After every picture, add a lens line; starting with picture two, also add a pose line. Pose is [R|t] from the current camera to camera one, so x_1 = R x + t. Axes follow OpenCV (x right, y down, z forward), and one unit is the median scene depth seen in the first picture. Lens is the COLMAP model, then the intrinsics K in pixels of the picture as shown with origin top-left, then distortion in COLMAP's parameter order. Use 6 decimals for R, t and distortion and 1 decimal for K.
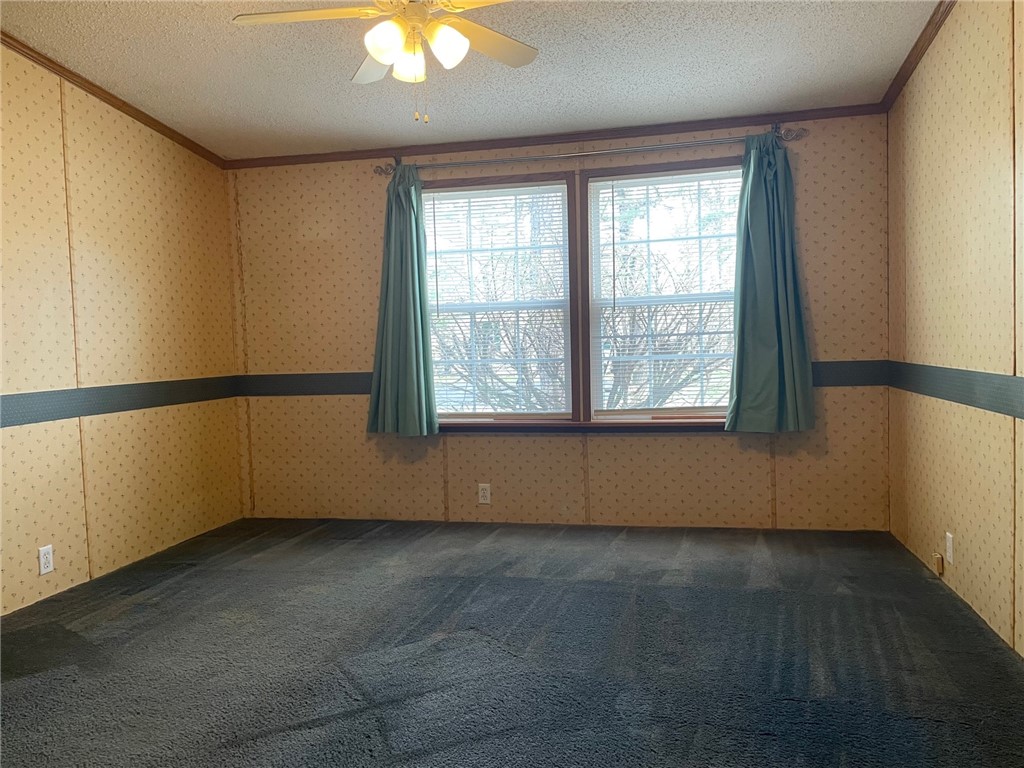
lens RADIAL K [[774.4, 0, 515.0], [0, 774.4, 385.8], [0, 0, 1]] dist [0.056847, -0.053392]
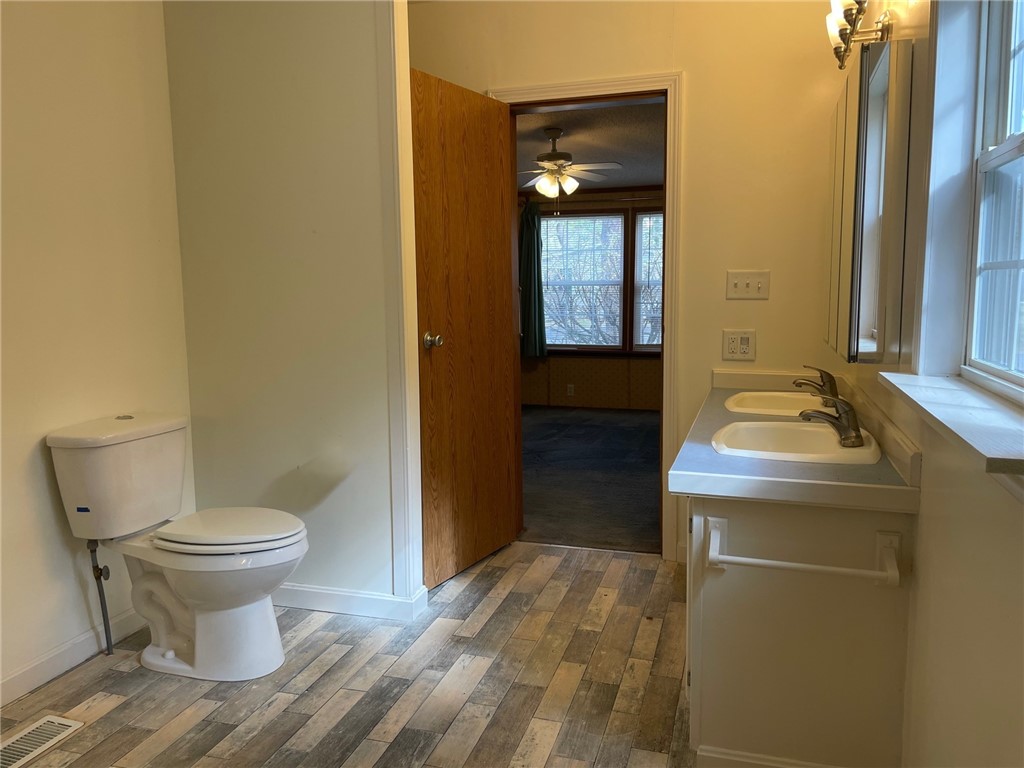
lens RADIAL K [[774.4, 0, 513.2], [0, 774.4, 387.7], [0, 0, 1]] dist [0.056847, -0.053392]
pose [[0.995713, 0.032308, -0.086666, -0.016945], [-0.025535, 0.996615, 0.078150, -0.000936], [0.088898, -0.075602, 0.993167, -0.761987]]
